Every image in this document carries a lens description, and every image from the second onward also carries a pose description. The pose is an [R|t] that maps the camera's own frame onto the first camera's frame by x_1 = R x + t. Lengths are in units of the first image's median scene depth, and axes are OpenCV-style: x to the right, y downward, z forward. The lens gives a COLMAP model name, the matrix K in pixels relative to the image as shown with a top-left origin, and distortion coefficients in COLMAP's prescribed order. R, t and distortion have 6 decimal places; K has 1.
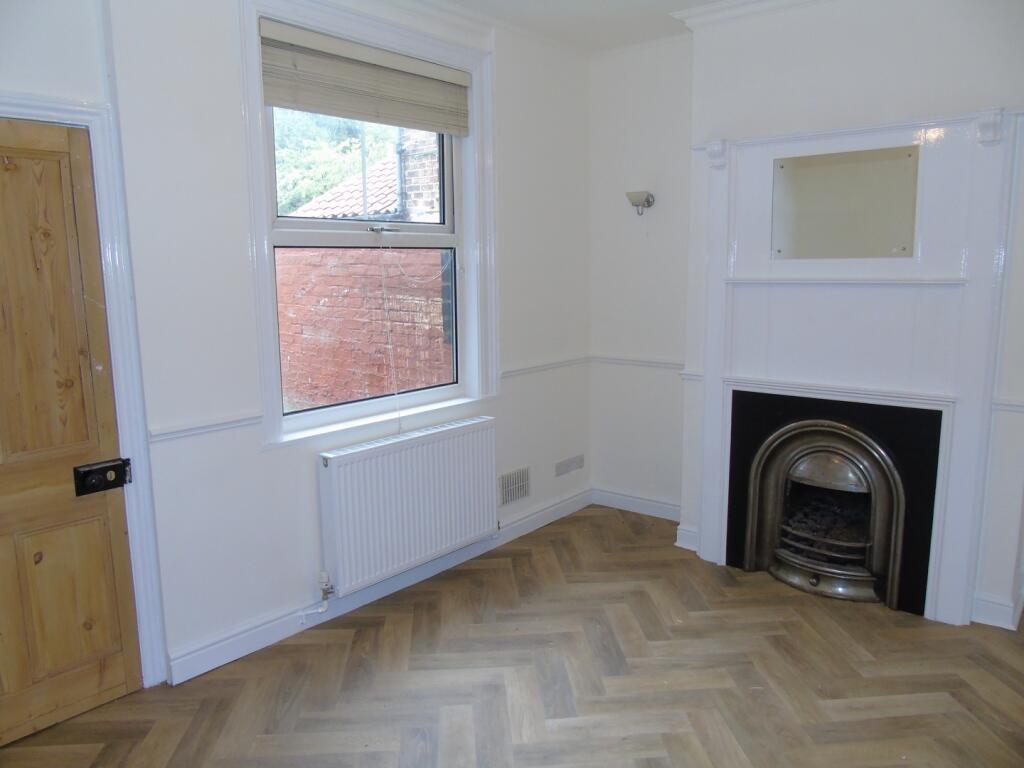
lens RADIAL K [[744.4, 0, 512.0], [0, 744.4, 384.0], [0, 0, 1]] dist [0.000957, 0.001943]
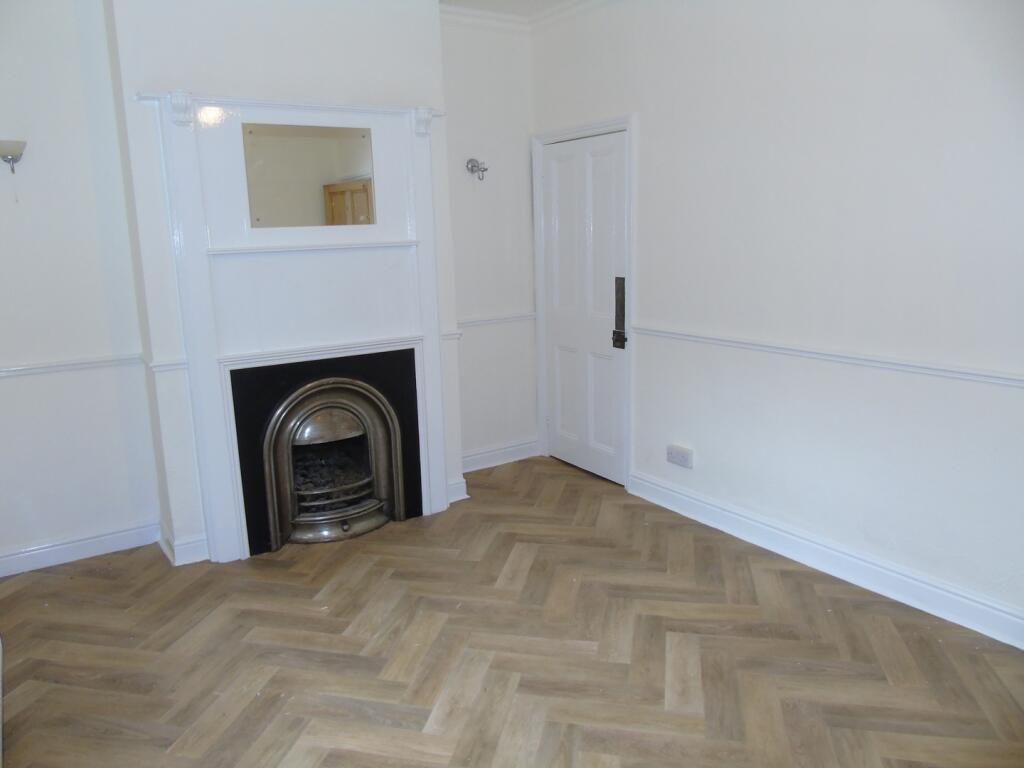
lens RADIAL K [[756.4, 0, 512.0], [0, 756.4, 384.0], [0, 0, 1]] dist [-0.057545, 0.006533]
pose [[0.309863, -0.196689, 0.930214, -0.499174], [0.168395, 0.974254, 0.149907, -0.060748], [-0.935750, 0.110192, 0.335007, 0.391235]]
